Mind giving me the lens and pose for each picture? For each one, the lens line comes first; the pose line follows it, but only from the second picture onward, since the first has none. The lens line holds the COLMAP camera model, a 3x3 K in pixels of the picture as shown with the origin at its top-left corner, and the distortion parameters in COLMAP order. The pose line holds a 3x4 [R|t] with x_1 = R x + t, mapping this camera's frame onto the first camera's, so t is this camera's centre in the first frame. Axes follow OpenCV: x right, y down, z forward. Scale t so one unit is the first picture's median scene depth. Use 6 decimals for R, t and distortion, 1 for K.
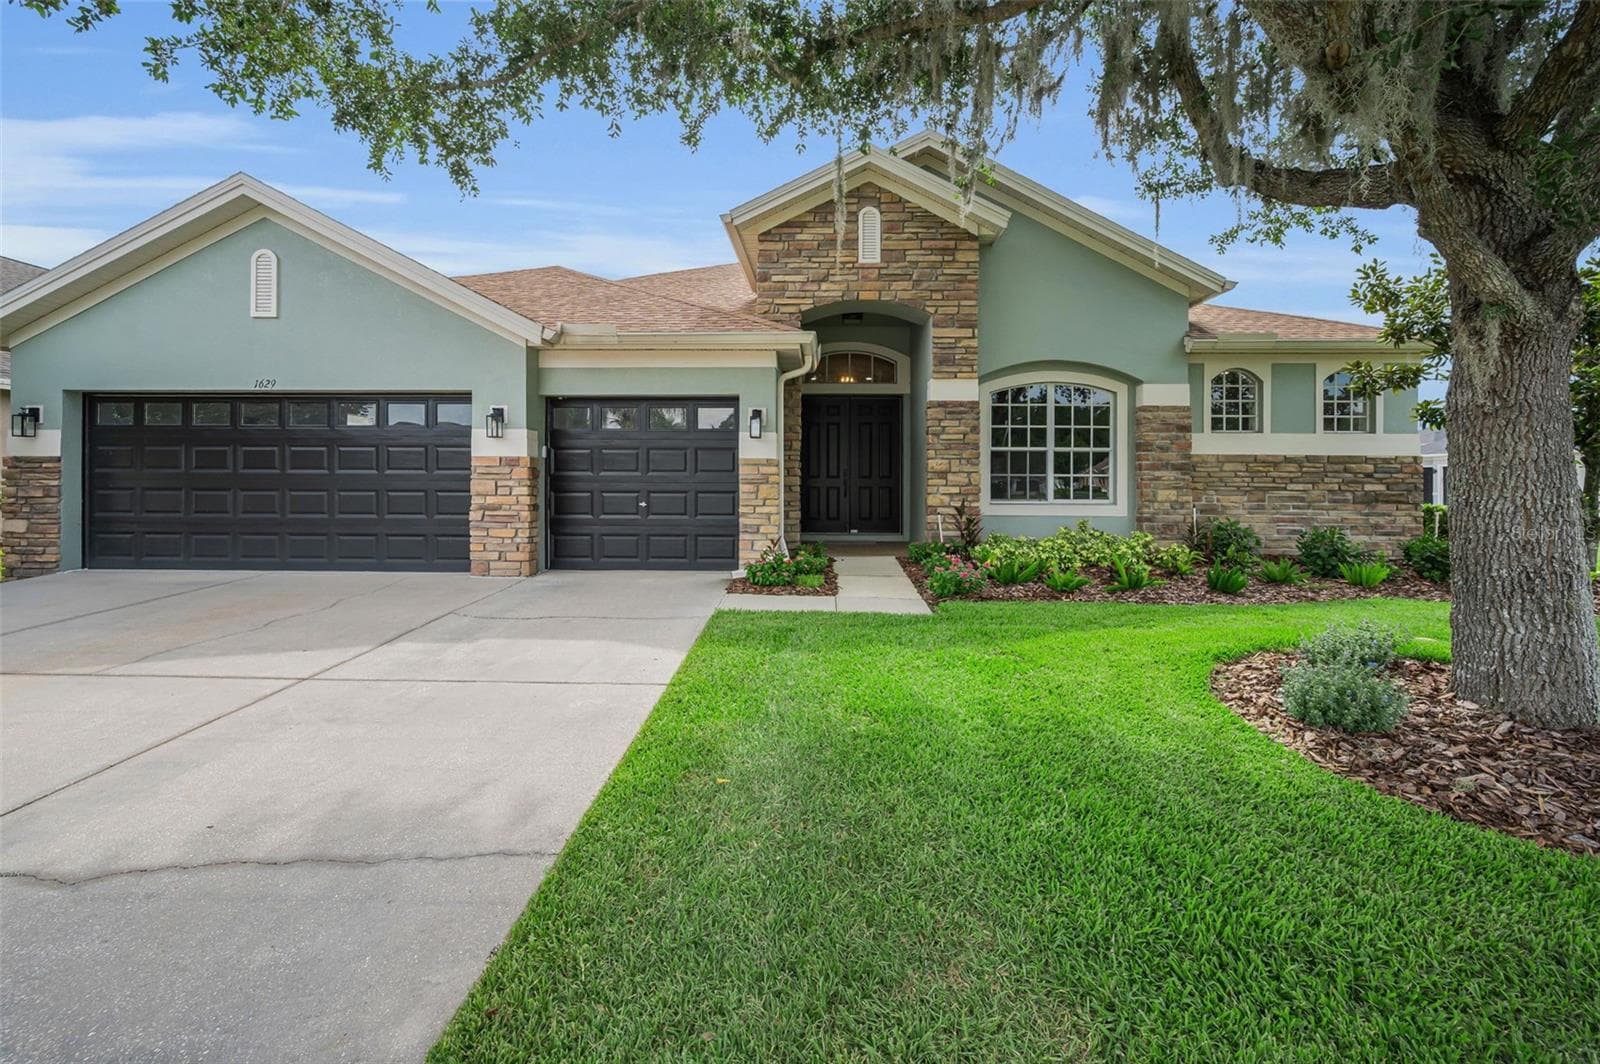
lens RADIAL K [[656.8, 0, 808.0], [0, 656.8, 479.5], [0, 0, 1]] dist [-0.000721, 0.000008]
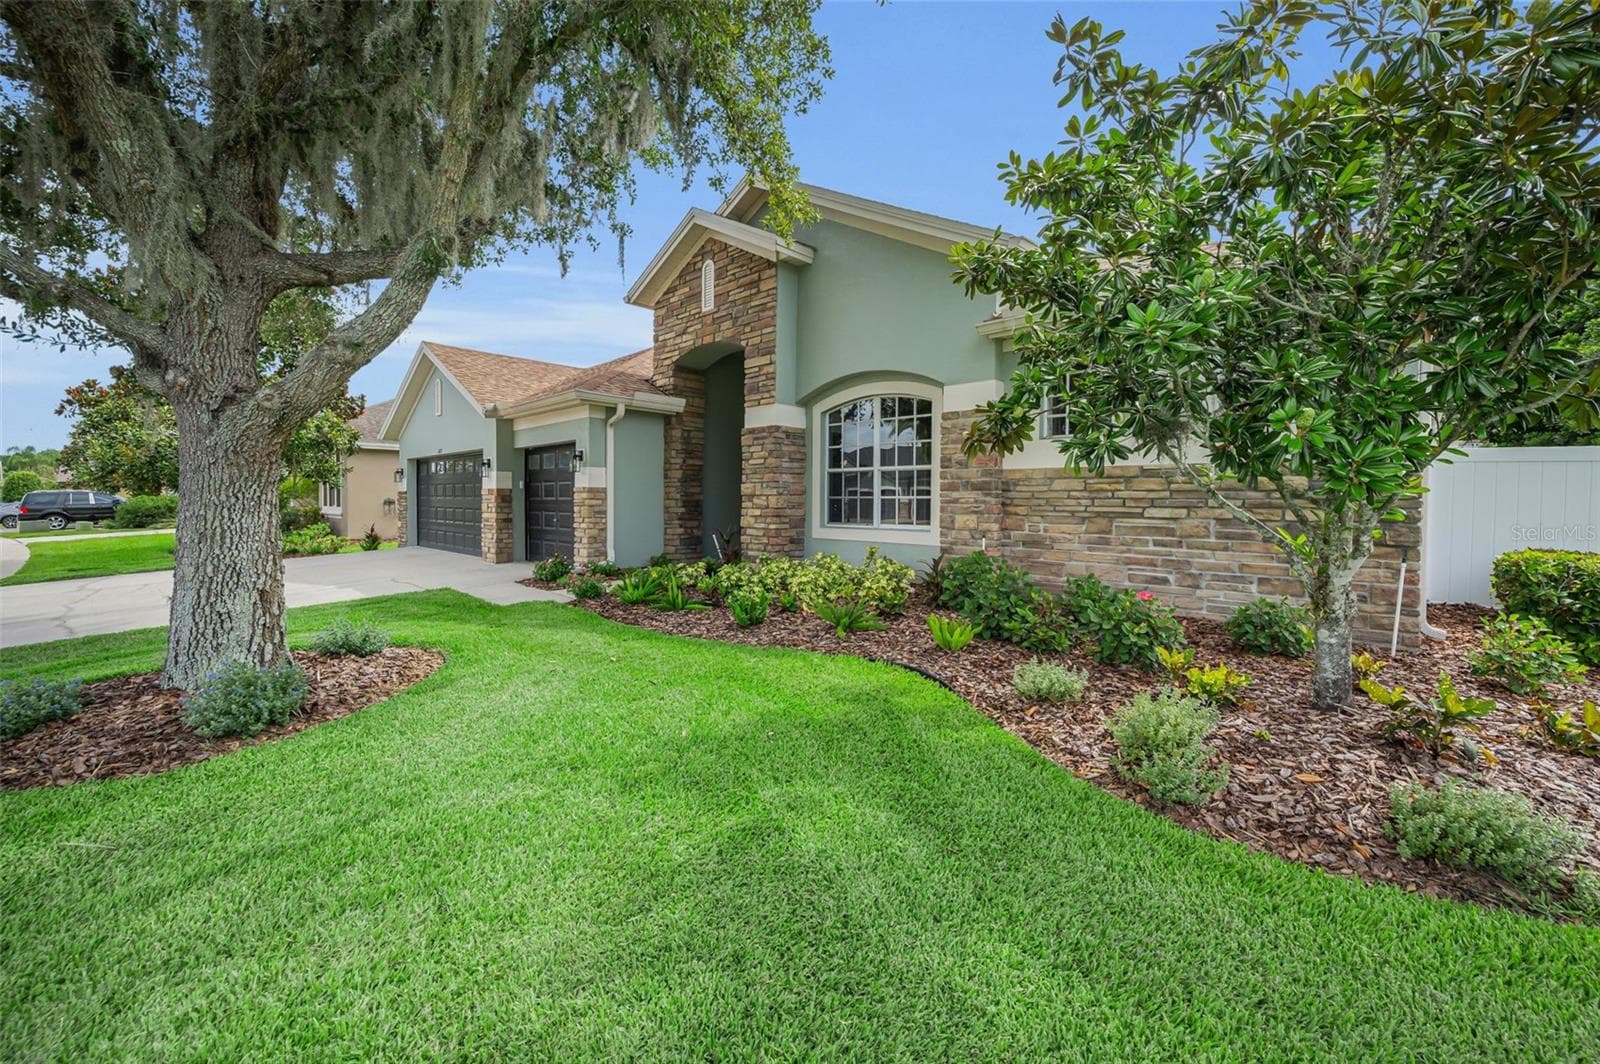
lens RADIAL K [[639.0, 0, 803.6], [0, 639.0, 513.7], [0, 0, 1]] dist [-0.001780, 0.000098]
pose [[0.739772, 0.012040, -0.672750, 0.964363], [0.004742, 0.999722, 0.023105, -0.004775], [0.672841, -0.020283, 0.739509, 0.293276]]
